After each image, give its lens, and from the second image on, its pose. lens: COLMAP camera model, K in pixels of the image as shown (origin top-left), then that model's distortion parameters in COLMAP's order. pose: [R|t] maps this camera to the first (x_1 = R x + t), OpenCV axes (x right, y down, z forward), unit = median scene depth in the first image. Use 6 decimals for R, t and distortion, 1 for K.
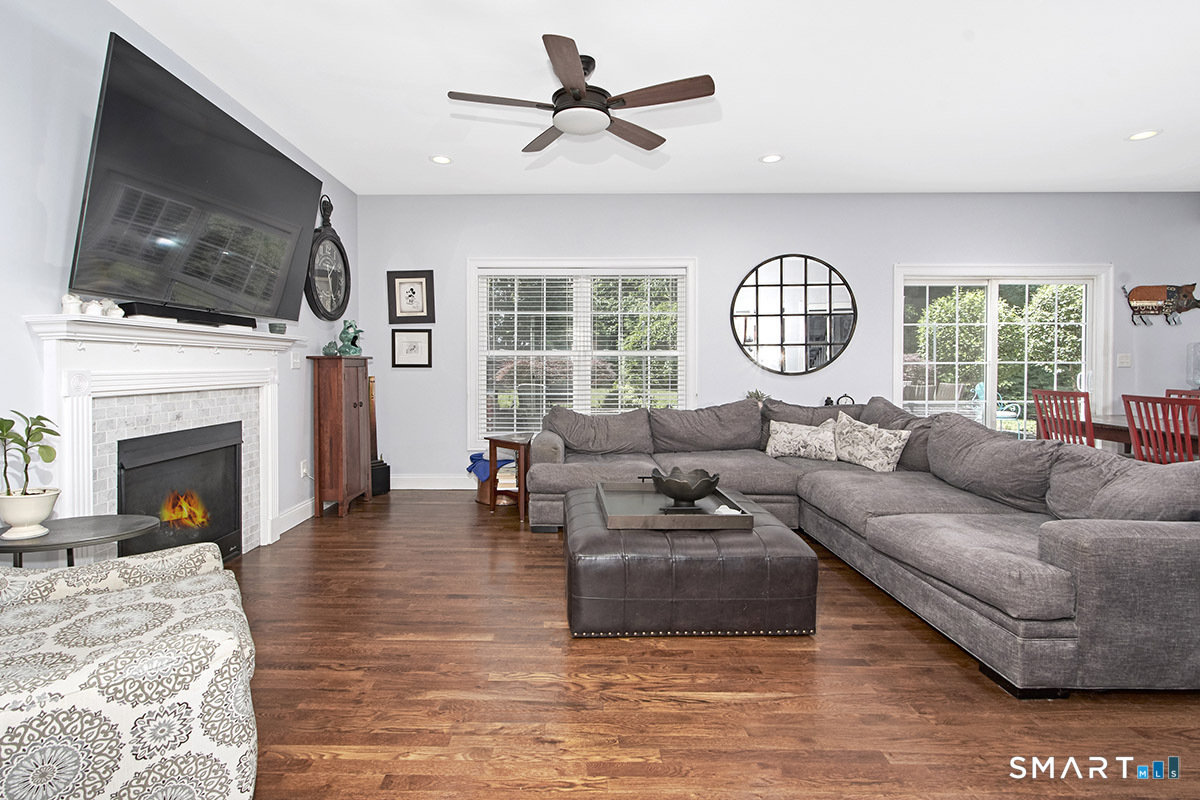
lens RADIAL K [[533.3, 0, 601.8], [0, 533.3, 367.9], [0, 0, 1]] dist [0.000580, -0.000086]
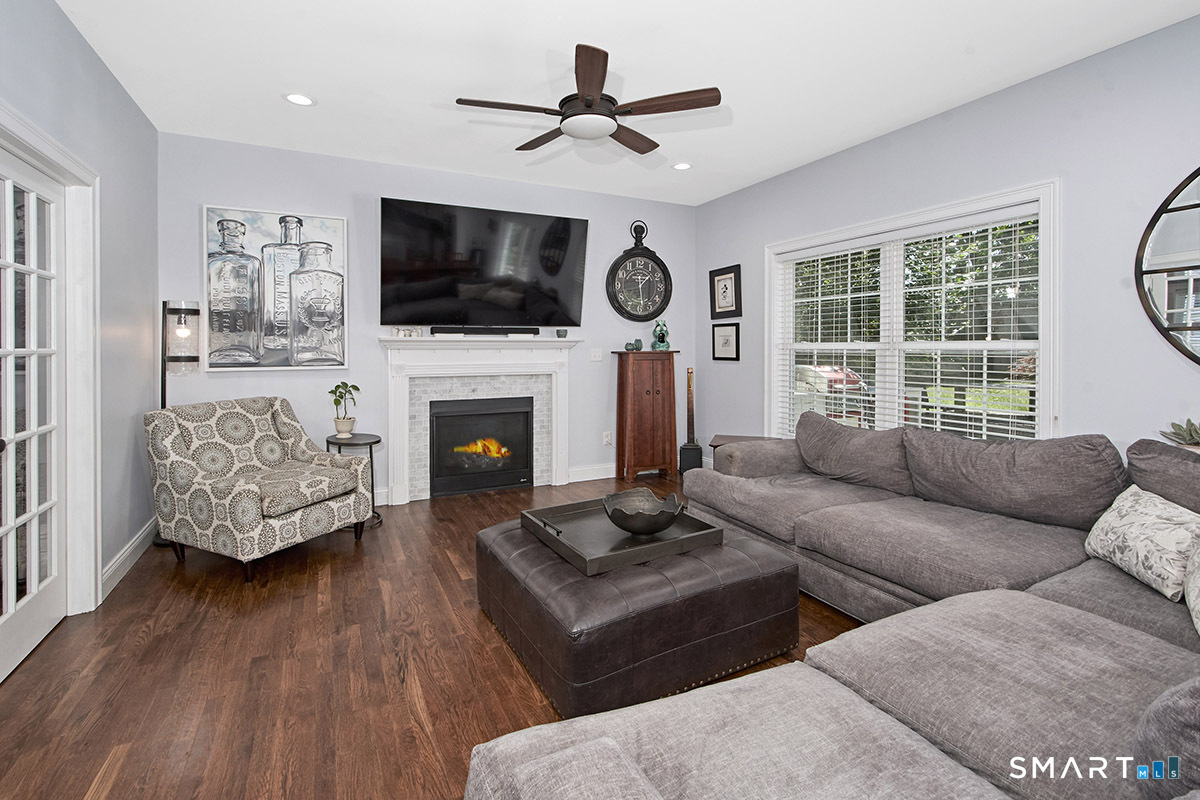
lens RADIAL K [[526.3, 0, 569.5], [0, 526.3, 349.3], [0, 0, 1]] dist [0.002778, 0.000150]
pose [[0.453549, -0.000598, -0.891231, 0.518146], [-0.002853, 0.999994, -0.002123, -0.023616], [0.891227, 0.003506, 0.453544, 0.317971]]
